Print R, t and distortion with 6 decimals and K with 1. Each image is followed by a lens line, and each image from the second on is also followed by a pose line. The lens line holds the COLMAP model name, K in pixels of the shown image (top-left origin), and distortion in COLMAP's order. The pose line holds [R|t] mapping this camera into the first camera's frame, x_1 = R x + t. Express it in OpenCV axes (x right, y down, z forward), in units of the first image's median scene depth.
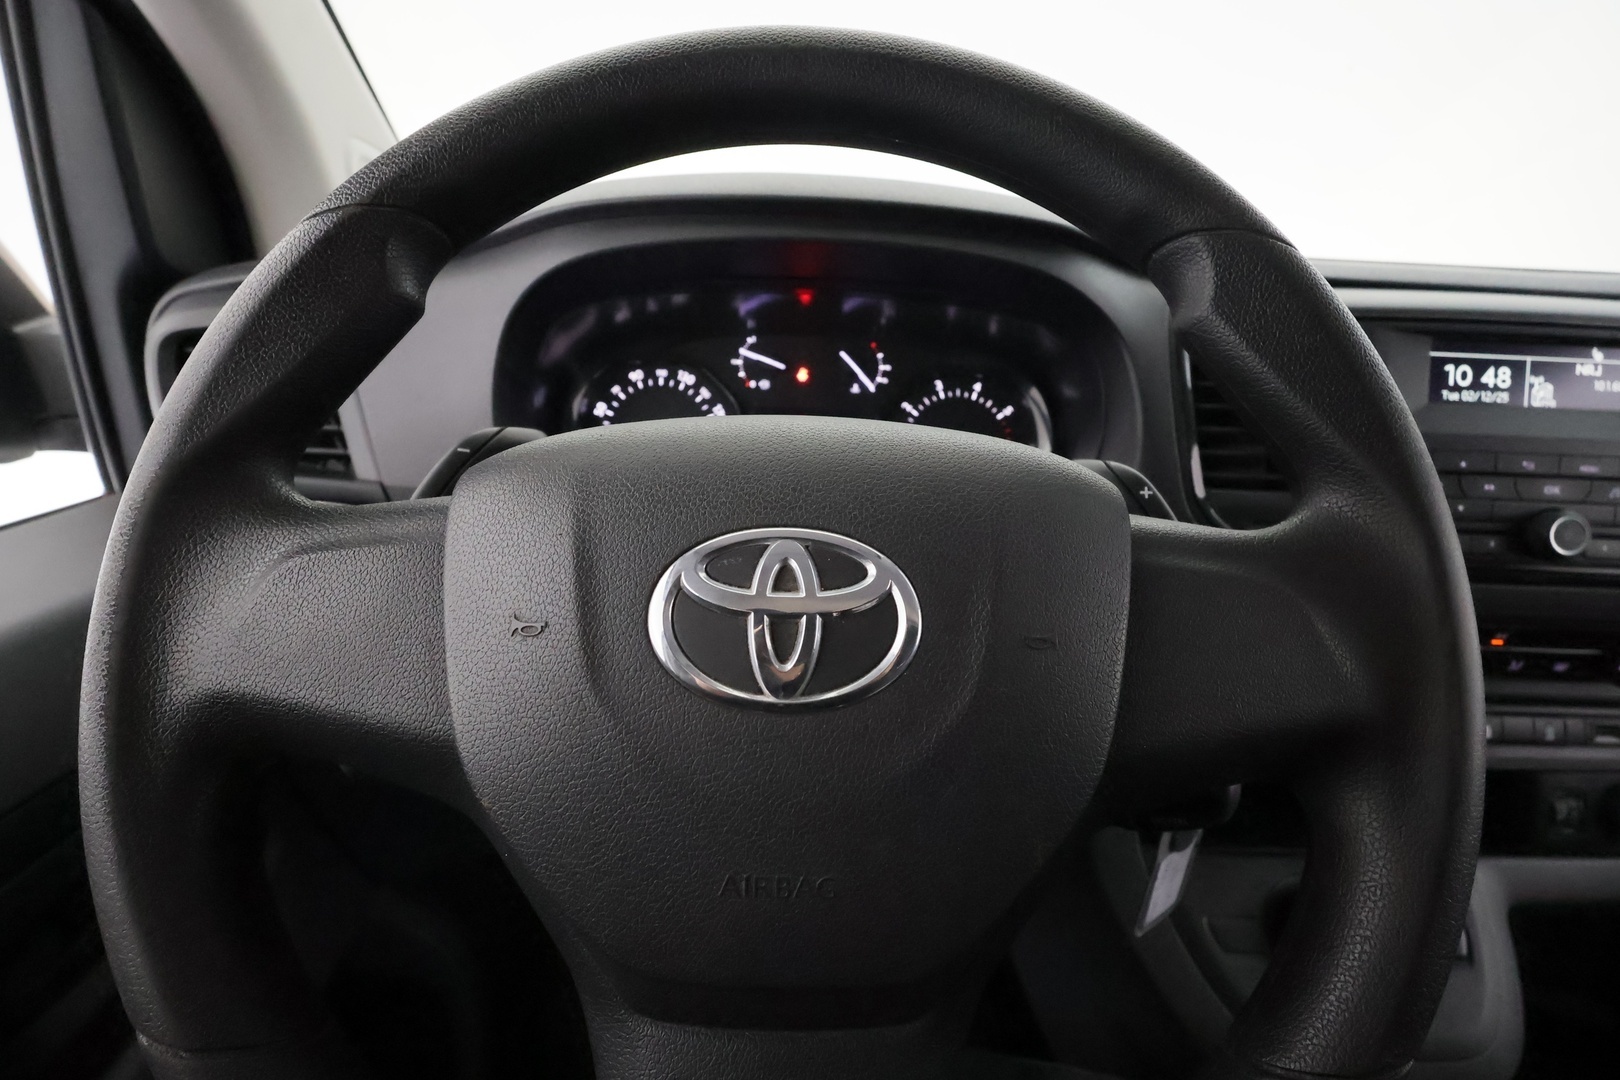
lens RADIAL K [[747.2, 0, 810.0], [0, 747.2, 540.0], [0, 0, 1]] dist [-0.000550, 0.000587]
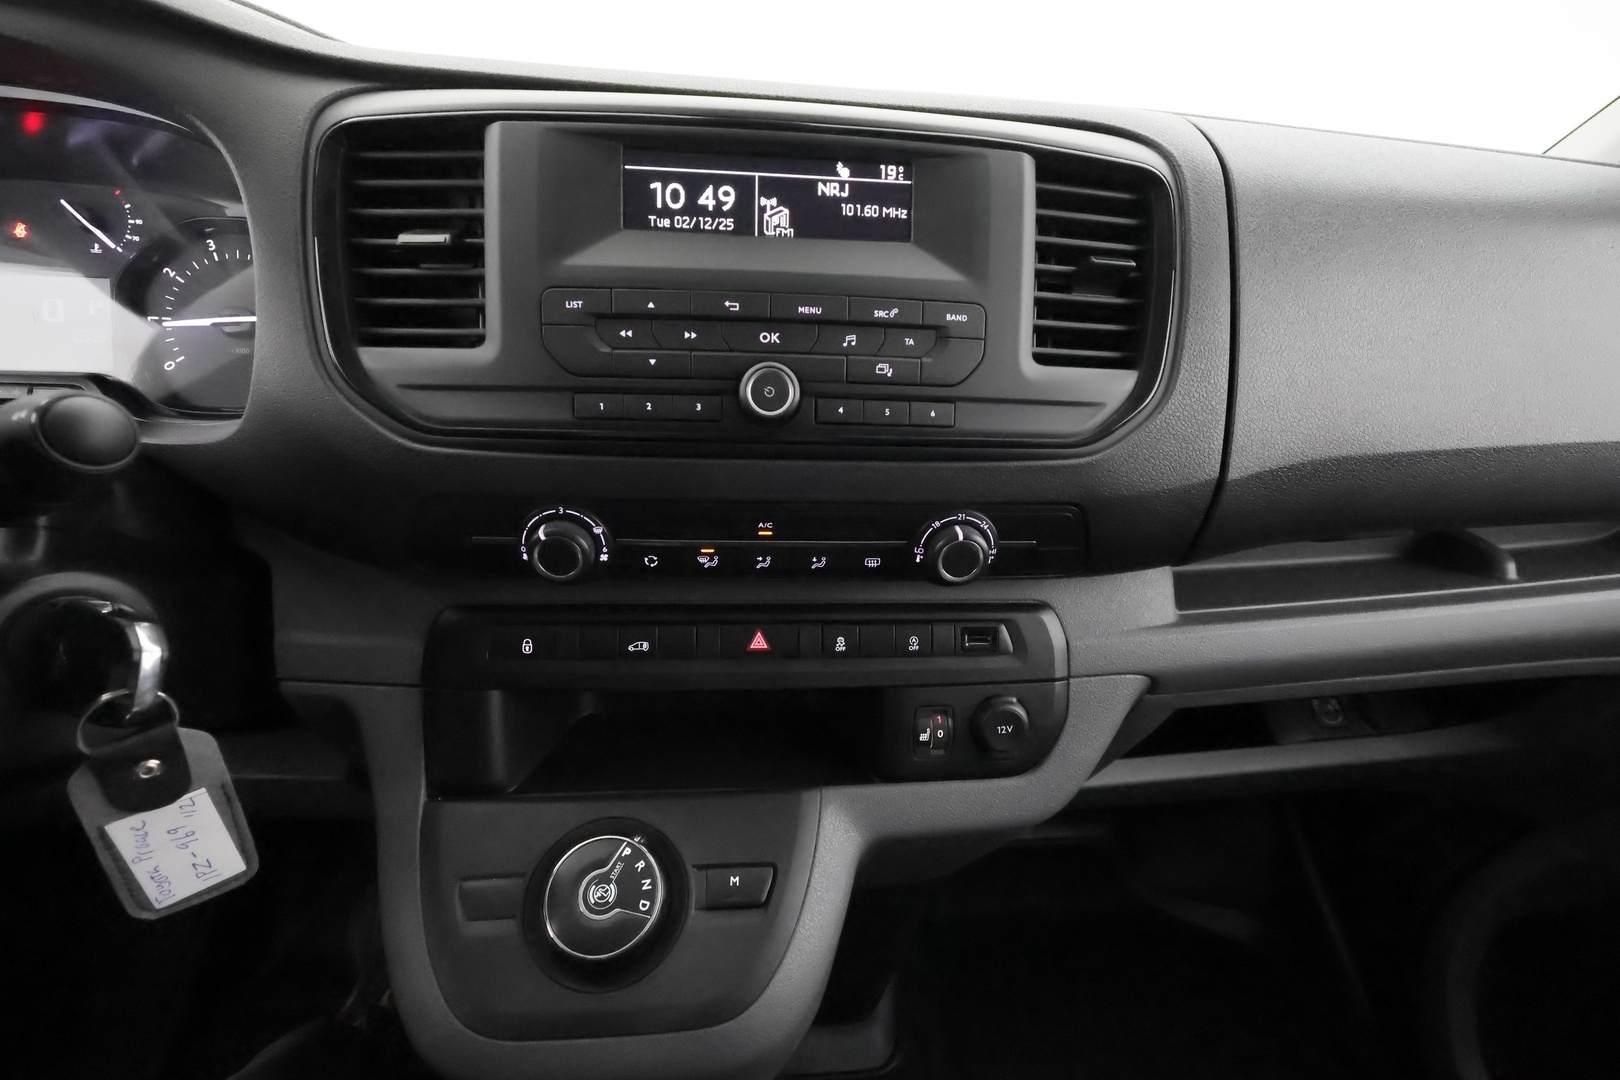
lens RADIAL K [[747.2, 0, 810.0], [0, 747.2, 540.0], [0, 0, 1]] dist [-0.000550, 0.000587]
pose [[0.996556, -0.032171, 0.076423, 0.748427], [0.028254, 0.998258, 0.051791, 0.084943], [-0.077956, -0.049454, 0.995729, 0.143874]]
